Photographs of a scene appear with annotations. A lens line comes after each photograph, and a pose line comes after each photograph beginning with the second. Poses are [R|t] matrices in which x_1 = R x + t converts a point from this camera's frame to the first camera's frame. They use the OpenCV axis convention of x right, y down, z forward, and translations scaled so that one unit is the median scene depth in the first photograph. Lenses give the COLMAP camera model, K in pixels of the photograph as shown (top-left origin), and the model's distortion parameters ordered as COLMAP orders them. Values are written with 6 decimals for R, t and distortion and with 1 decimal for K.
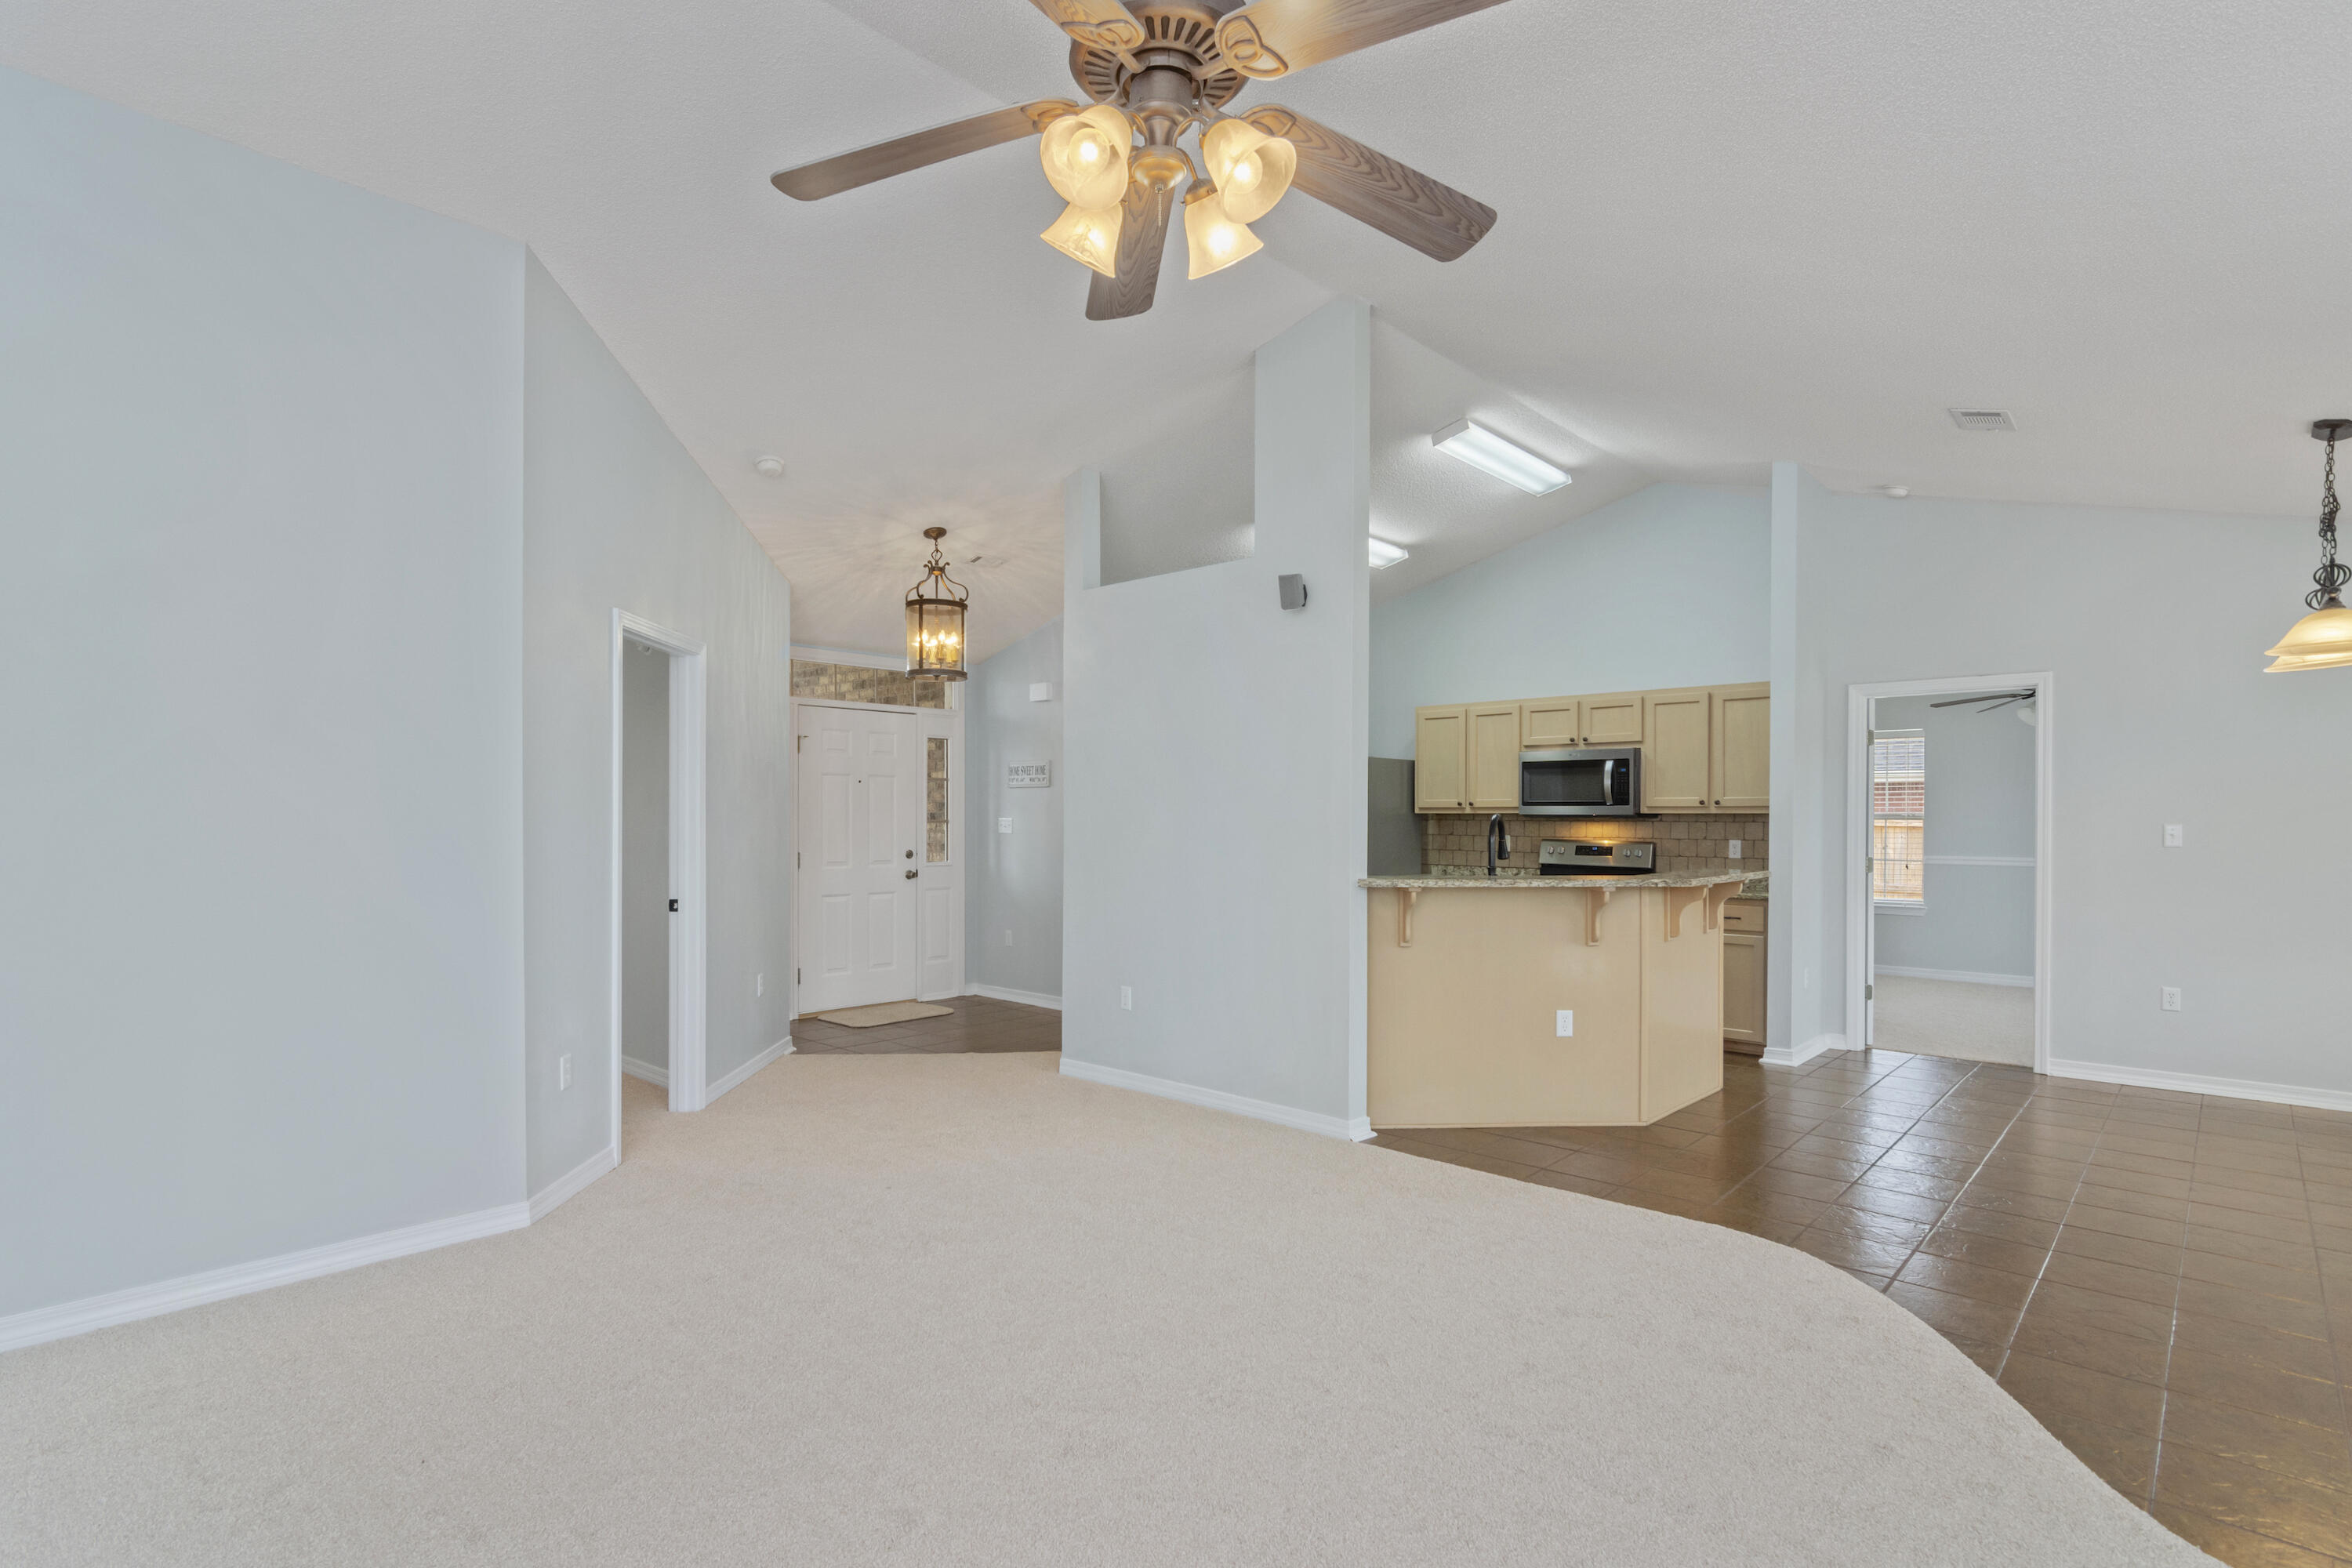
lens RADIAL K [[1151.0, 0, 1185.3], [0, 1151.0, 818.8], [0, 0, 1]] dist [0.001302, 0.000007]
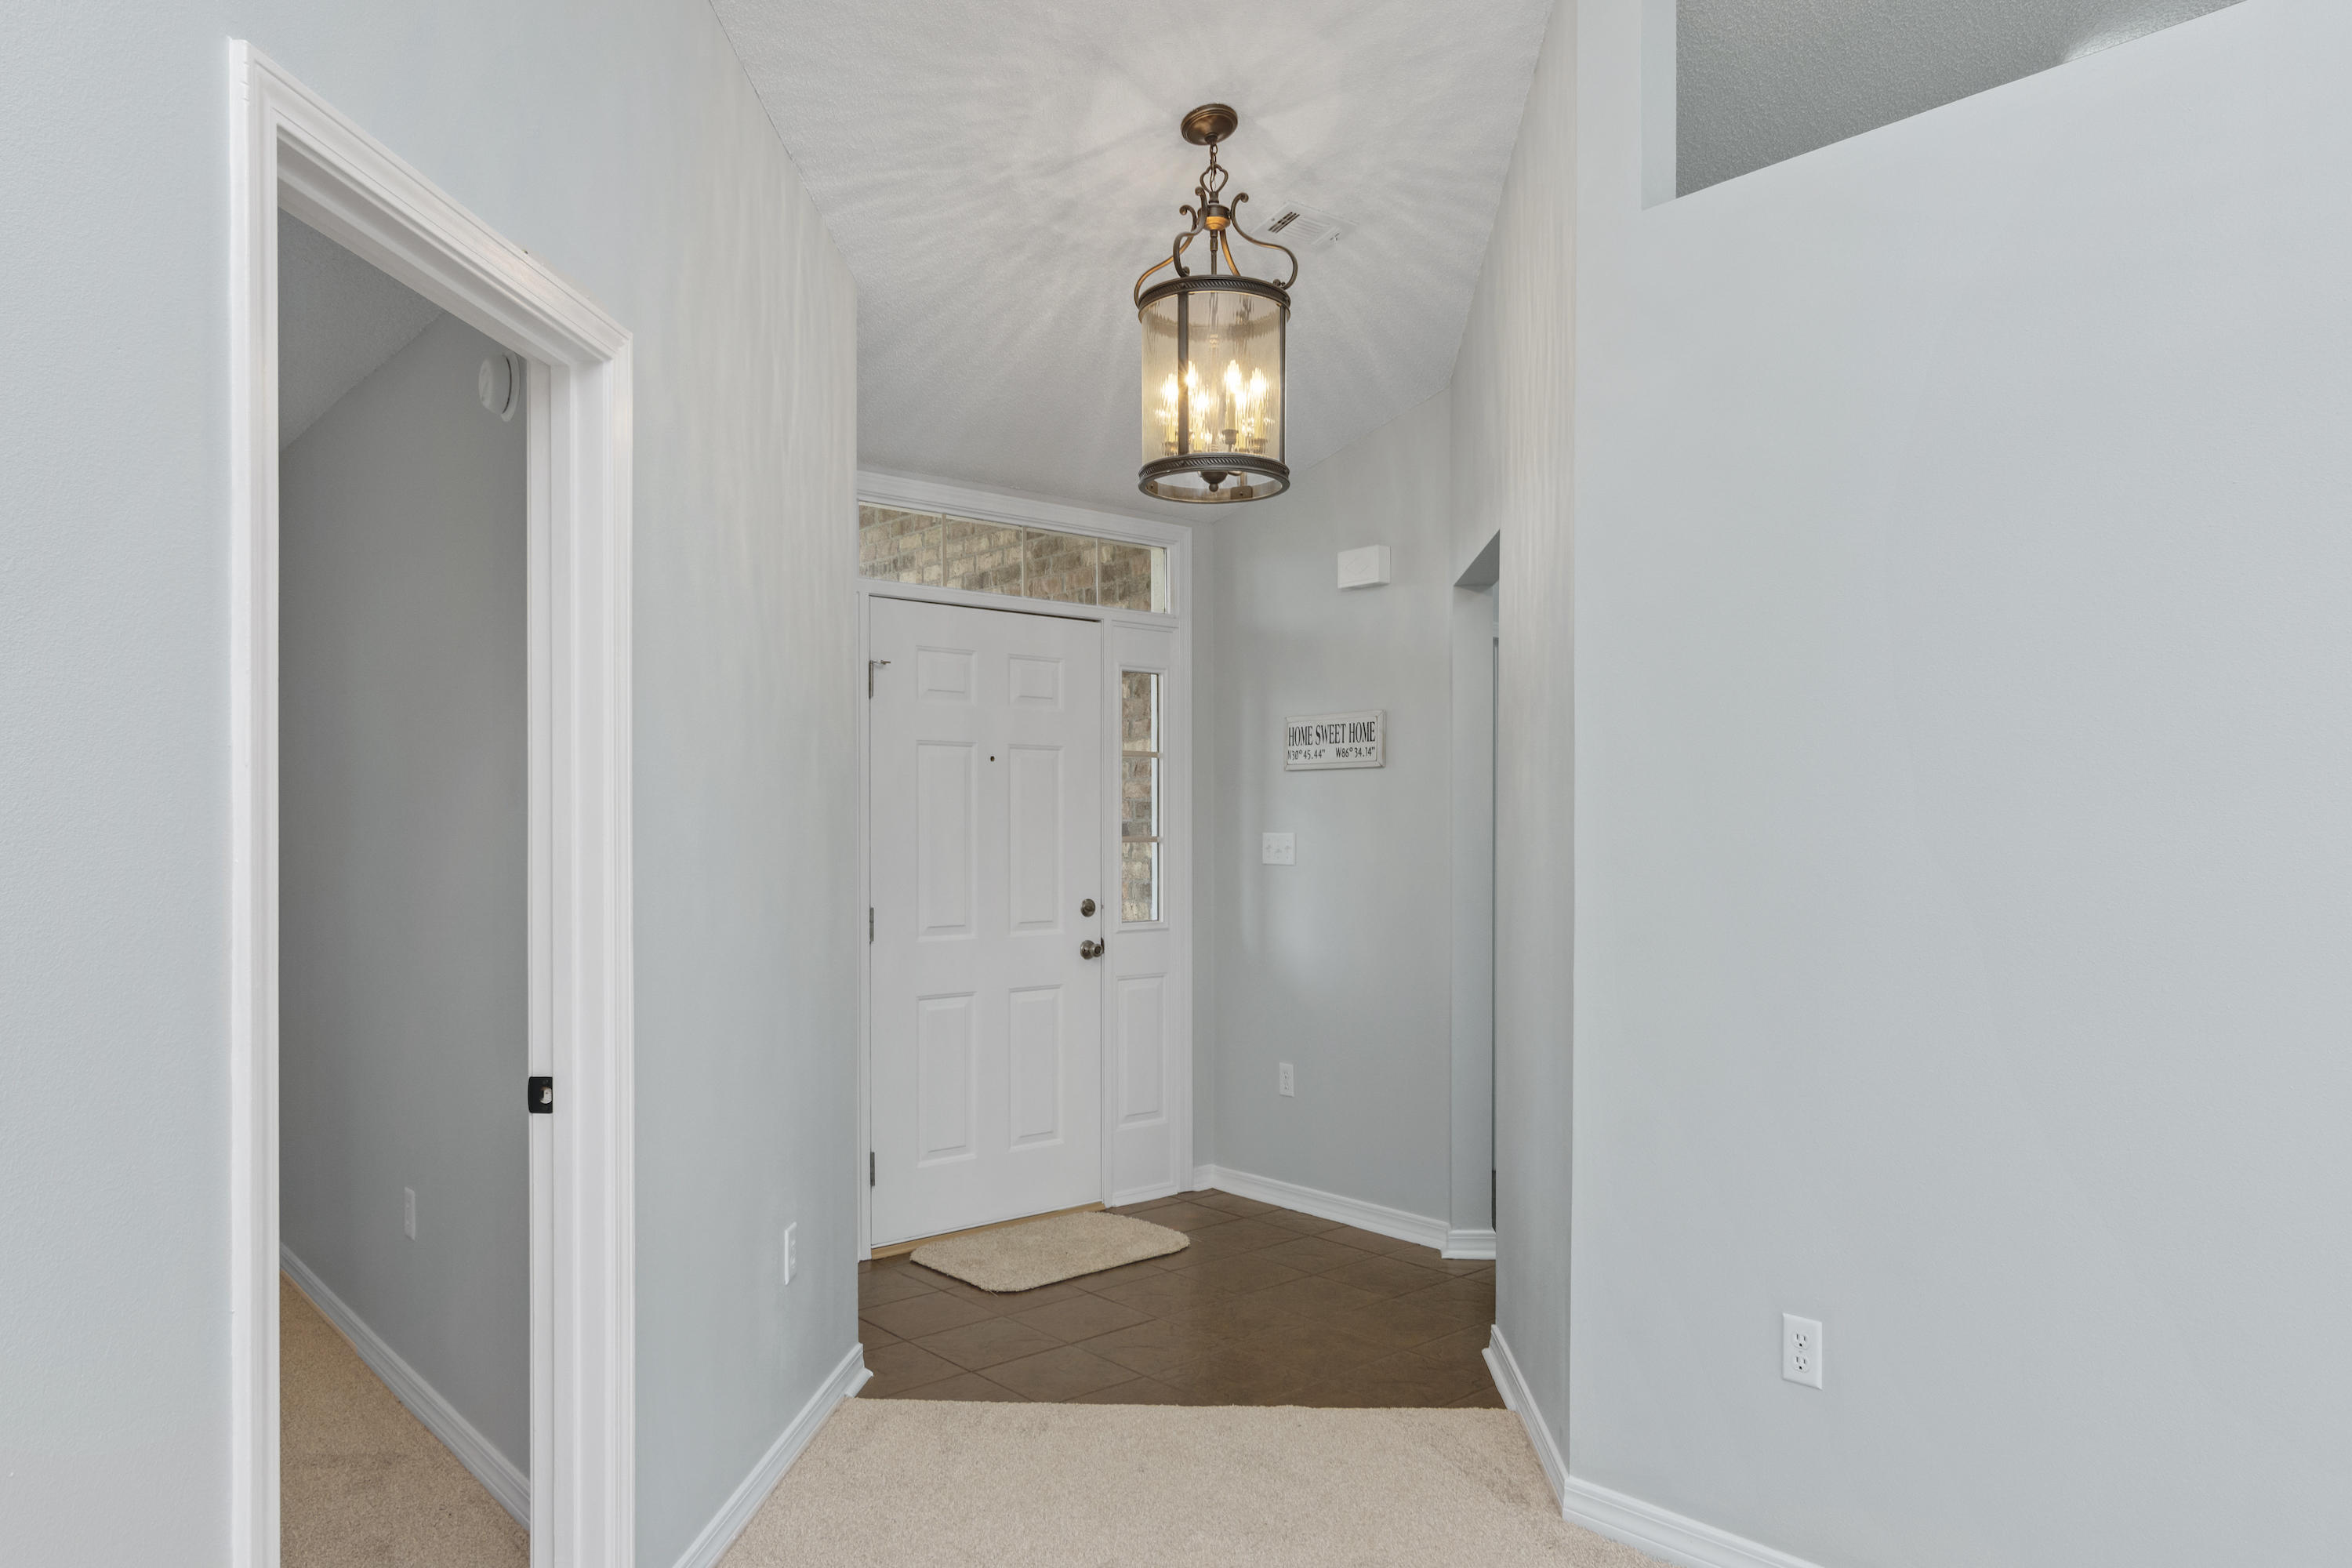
lens RADIAL K [[1513.7, 0, 1175.0], [0, 1513.7, 822.0], [0, 0, 1]] dist [-0.007506, 0.000401]
pose [[0.993743, -0.003763, -0.111628, -0.141076], [0.003162, 0.999980, -0.005559, -0.002114], [0.111646, 0.005171, 0.993735, 0.392694]]
